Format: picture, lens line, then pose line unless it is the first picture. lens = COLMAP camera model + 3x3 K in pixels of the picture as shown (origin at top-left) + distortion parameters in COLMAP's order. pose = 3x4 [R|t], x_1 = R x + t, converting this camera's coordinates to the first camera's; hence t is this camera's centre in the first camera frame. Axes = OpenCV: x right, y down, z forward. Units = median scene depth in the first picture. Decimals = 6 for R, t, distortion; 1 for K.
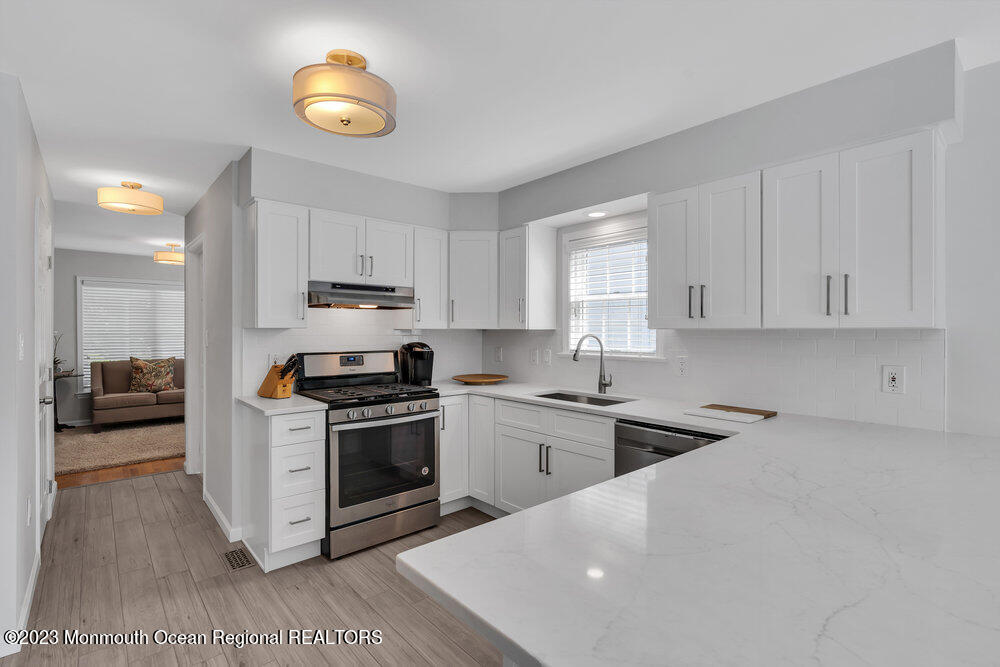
lens RADIAL K [[466.4, 0, 500.0], [0, 466.4, 333.5], [0, 0, 1]] dist [-0.000880, 0.000192]
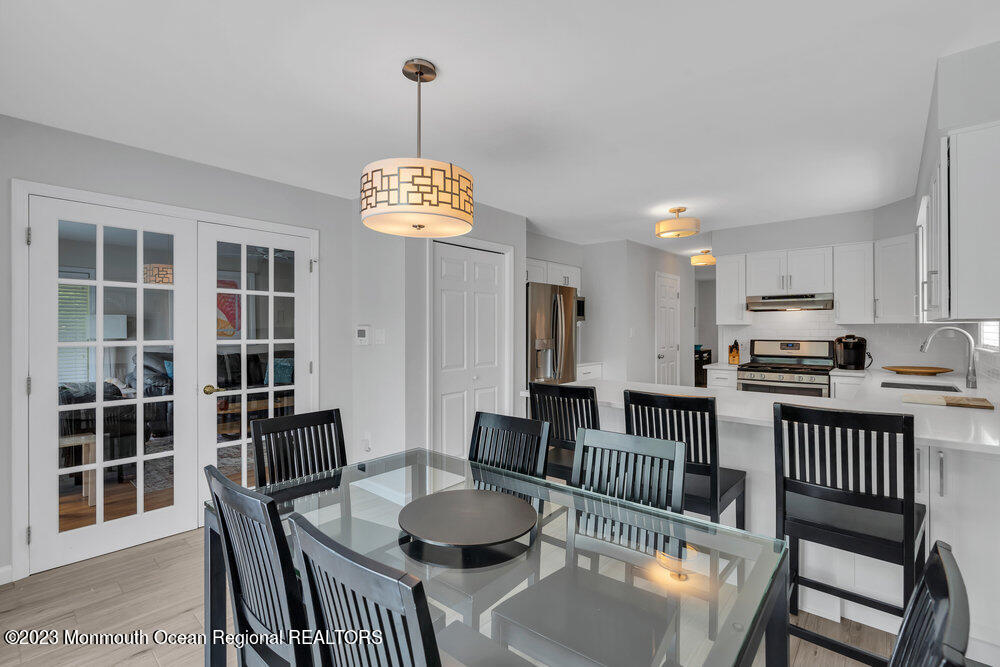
lens RADIAL K [[449.3, 0, 500.0], [0, 449.3, 333.5], [0, 0, 1]] dist [-0.003534, 0.000237]
pose [[0.132591, 0.009920, -0.991121, 0.997437], [-0.003011, 0.999949, 0.009605, 0.007506], [0.991166, 0.001711, 0.132614, -0.097301]]
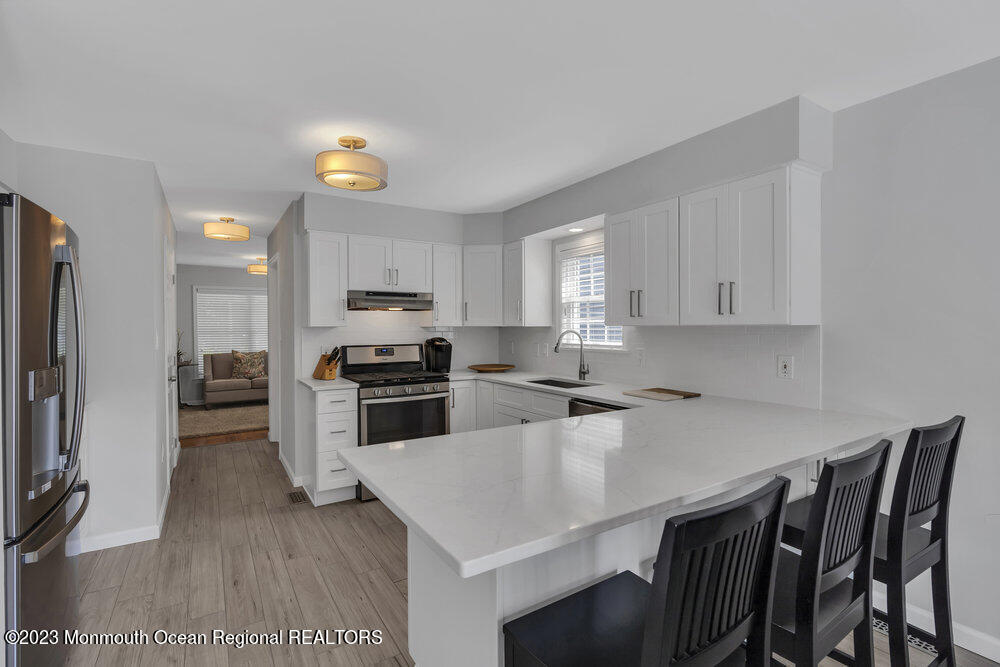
lens RADIAL K [[466.4, 0, 500.0], [0, 466.4, 333.5], [0, 0, 1]] dist [-0.000880, 0.000192]
pose [[0.987440, -0.002656, -0.157970, 0.196997], [0.003951, 0.999961, 0.007882, -0.000485], [0.157943, -0.008407, 0.987412, -0.203018]]
